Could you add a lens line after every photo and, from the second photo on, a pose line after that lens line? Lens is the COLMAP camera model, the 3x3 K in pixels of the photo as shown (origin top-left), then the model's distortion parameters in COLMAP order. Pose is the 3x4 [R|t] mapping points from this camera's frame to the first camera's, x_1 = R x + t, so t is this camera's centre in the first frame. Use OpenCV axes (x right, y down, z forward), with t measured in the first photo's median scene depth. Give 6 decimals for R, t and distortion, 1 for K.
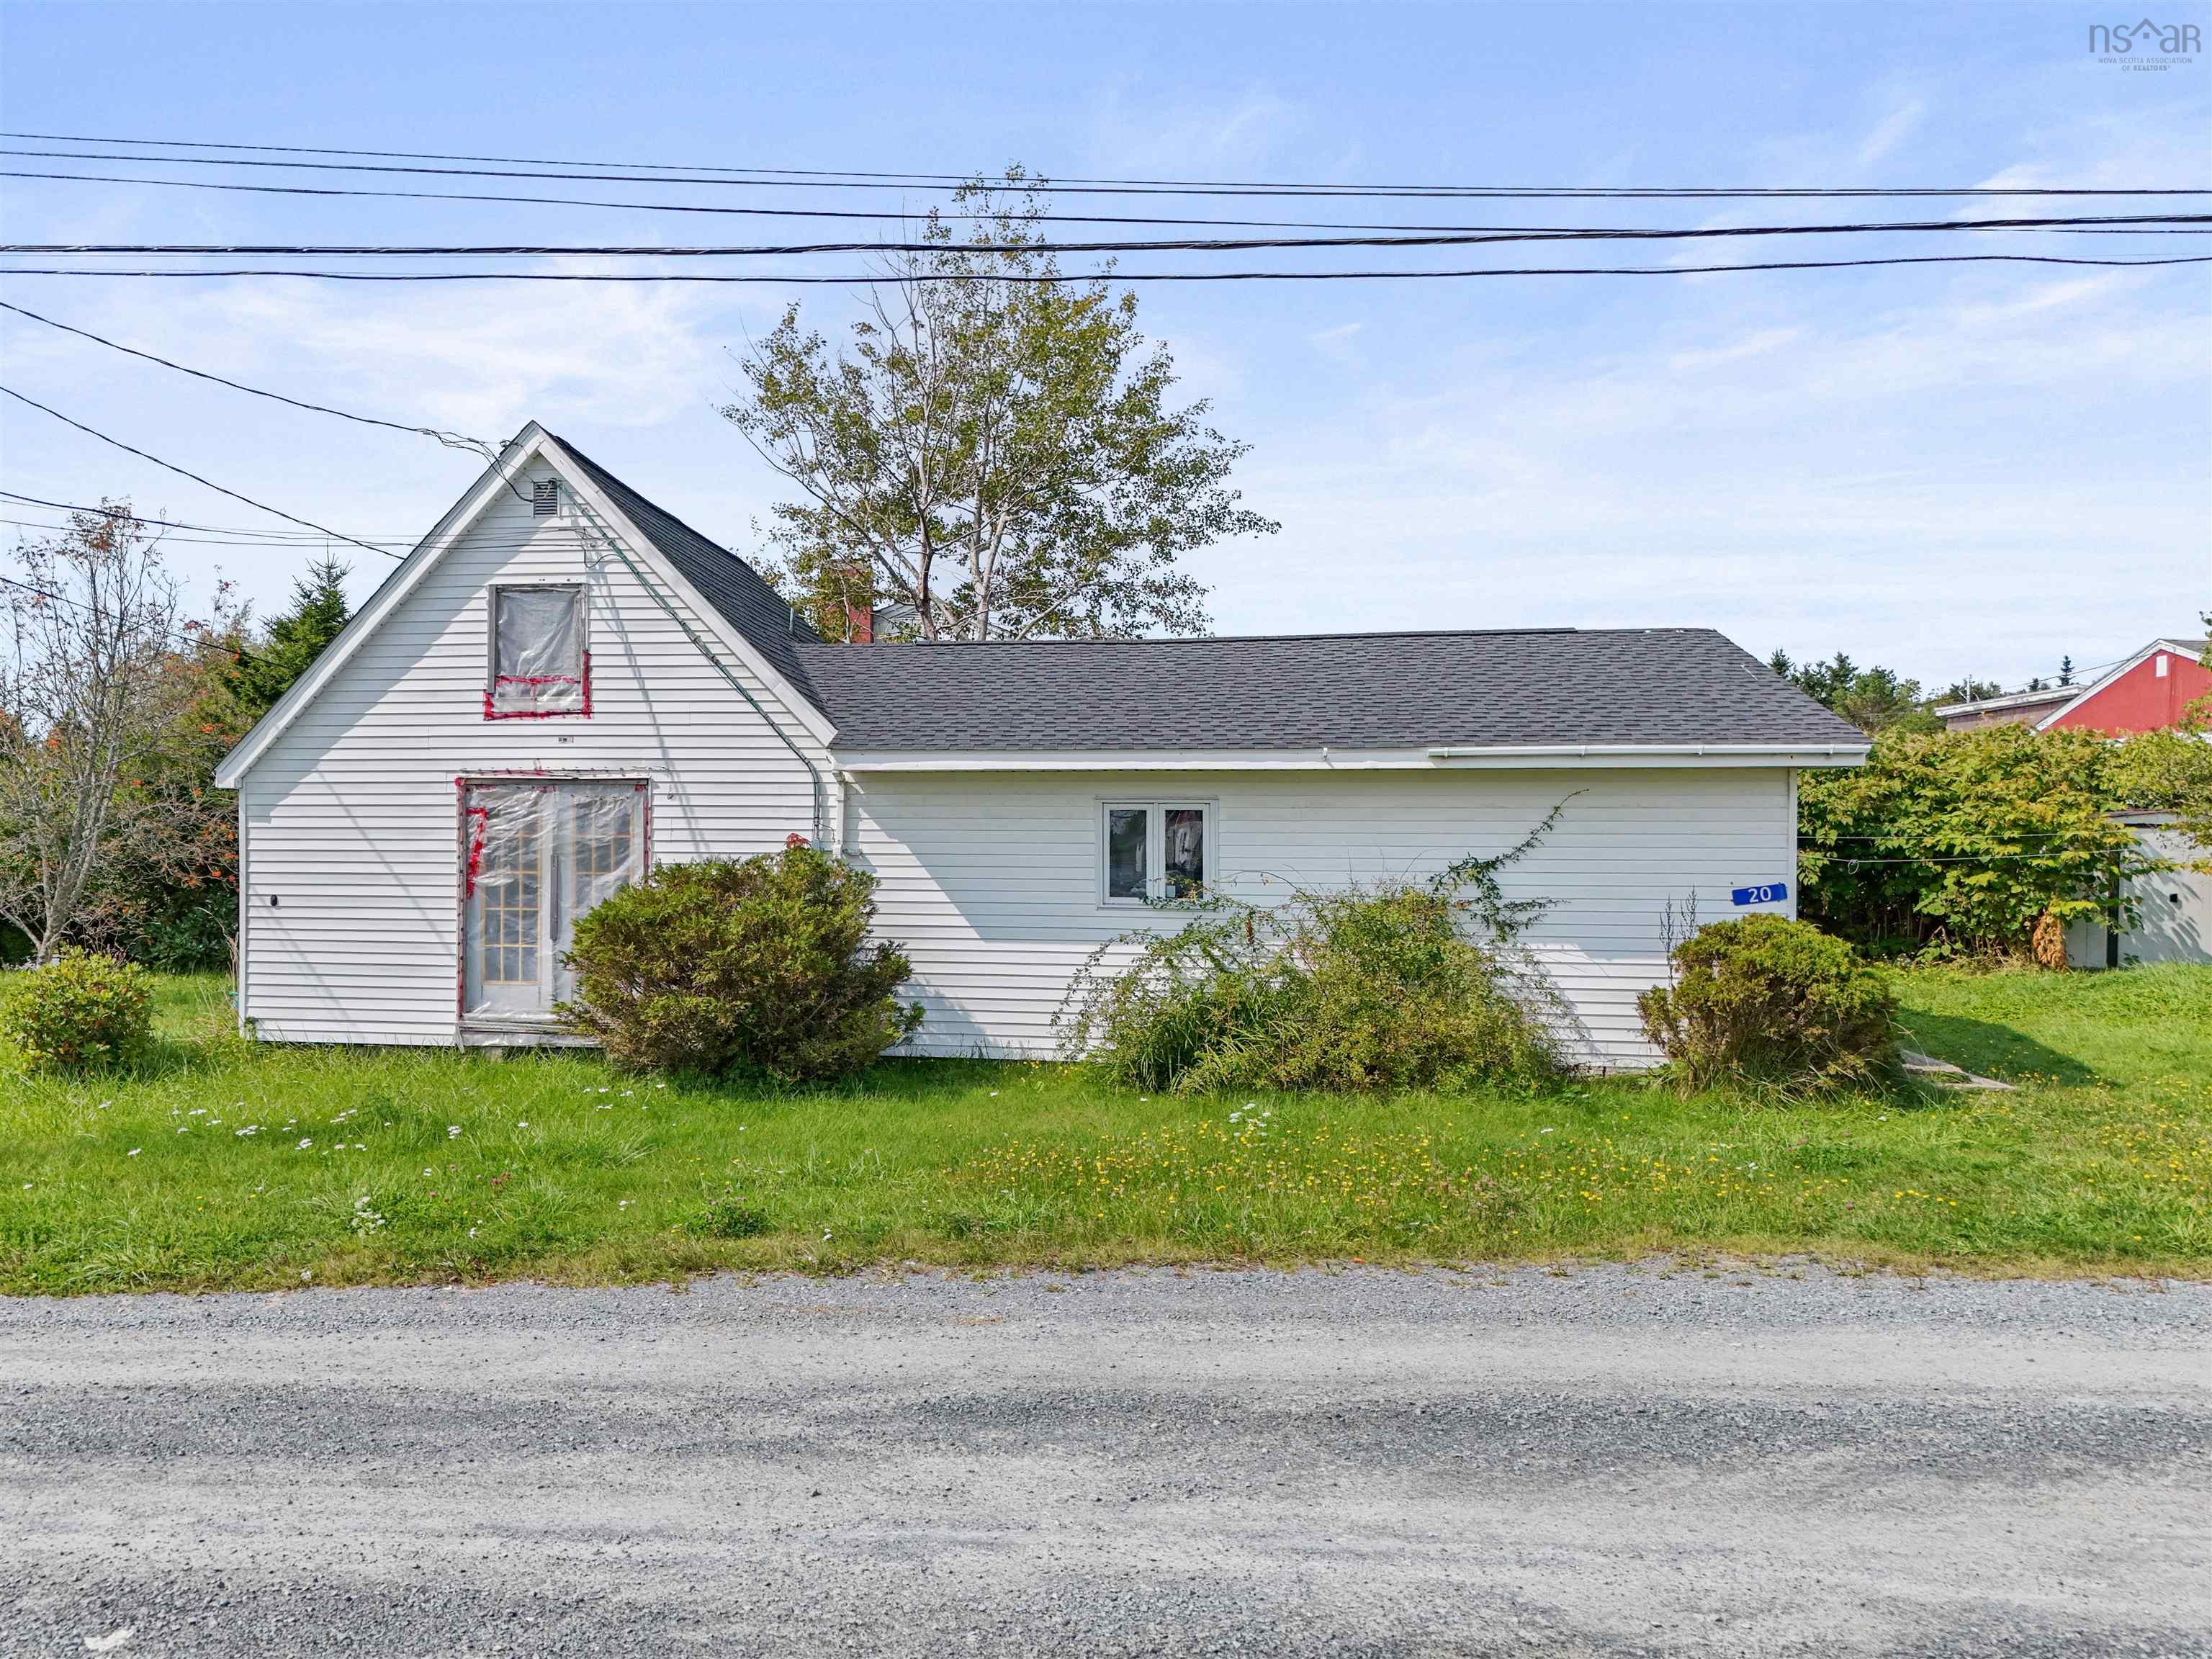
lens RADIAL K [[1907.6, 0, 1100.5], [0, 1907.6, 854.7], [0, 0, 1]] dist [0.002216, -0.000758]
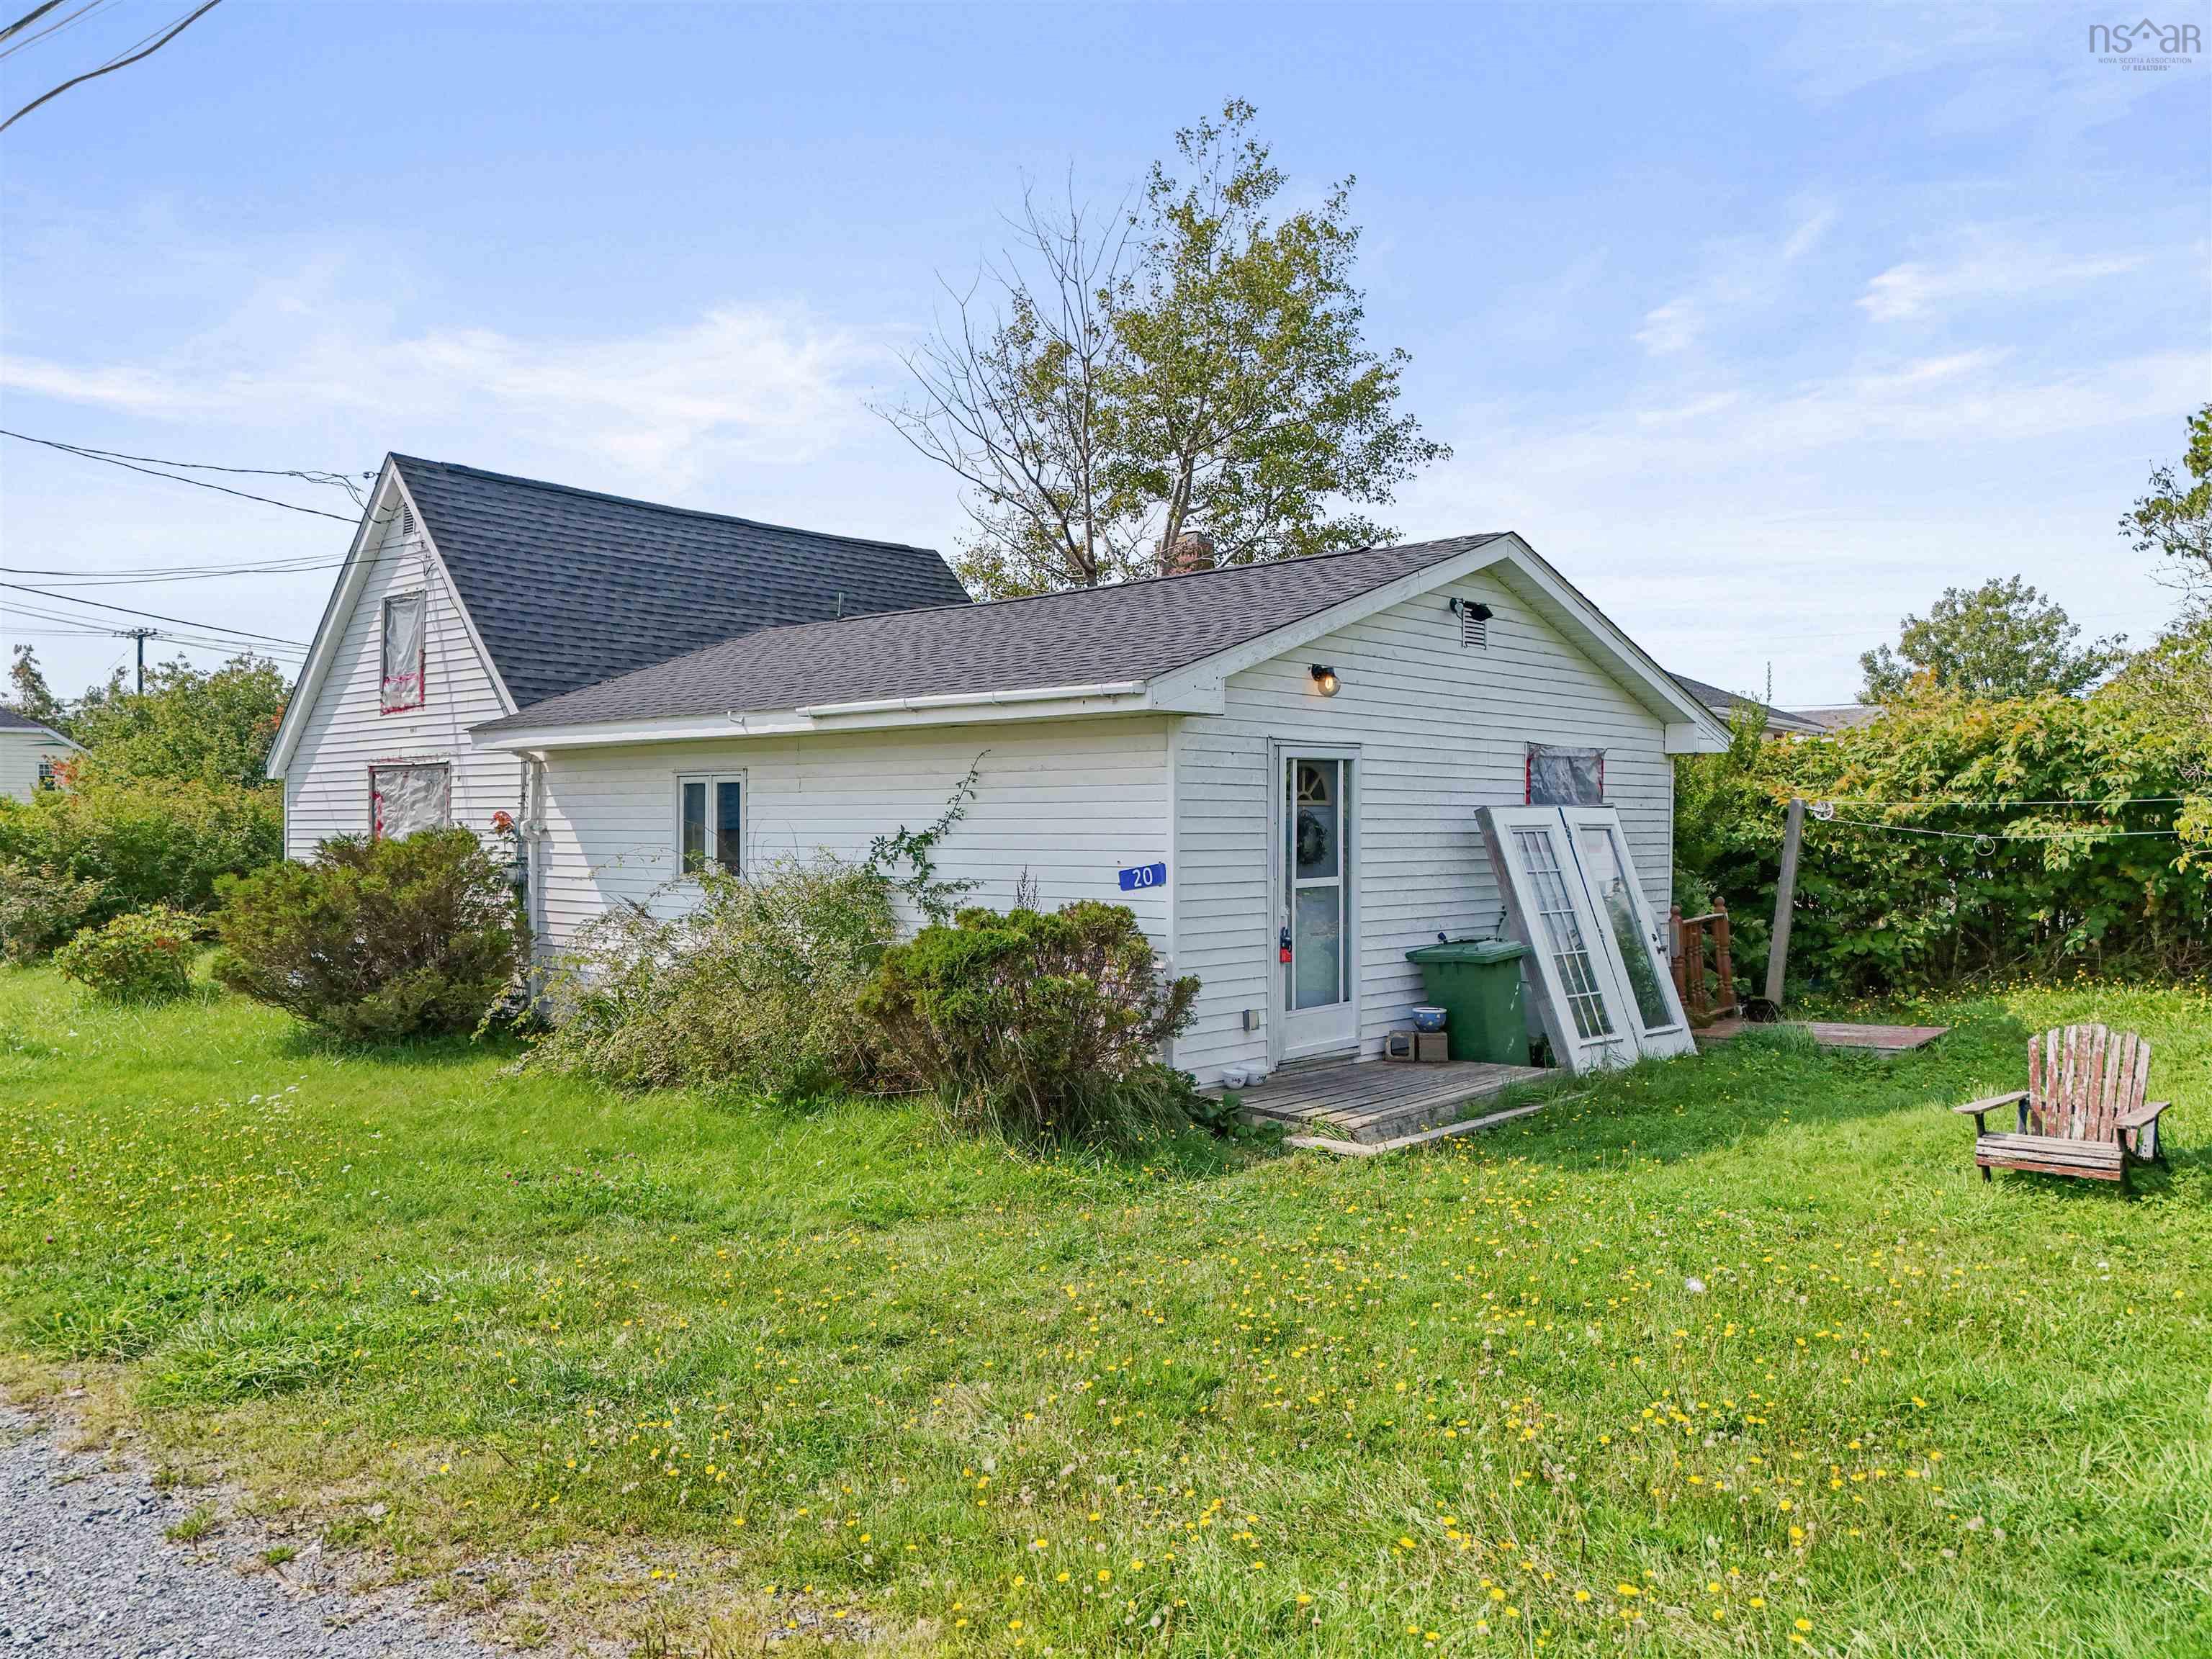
lens RADIAL K [[1850.0, 0, 1247.7], [0, 1850.0, 775.1], [0, 0, 1]] dist [-0.010919, -0.006340]
pose [[0.838629, -0.020477, -0.544318, 0.724132], [0.001902, 0.999397, -0.034666, 0.004992], [0.544700, 0.028037, 0.838162, 0.356276]]
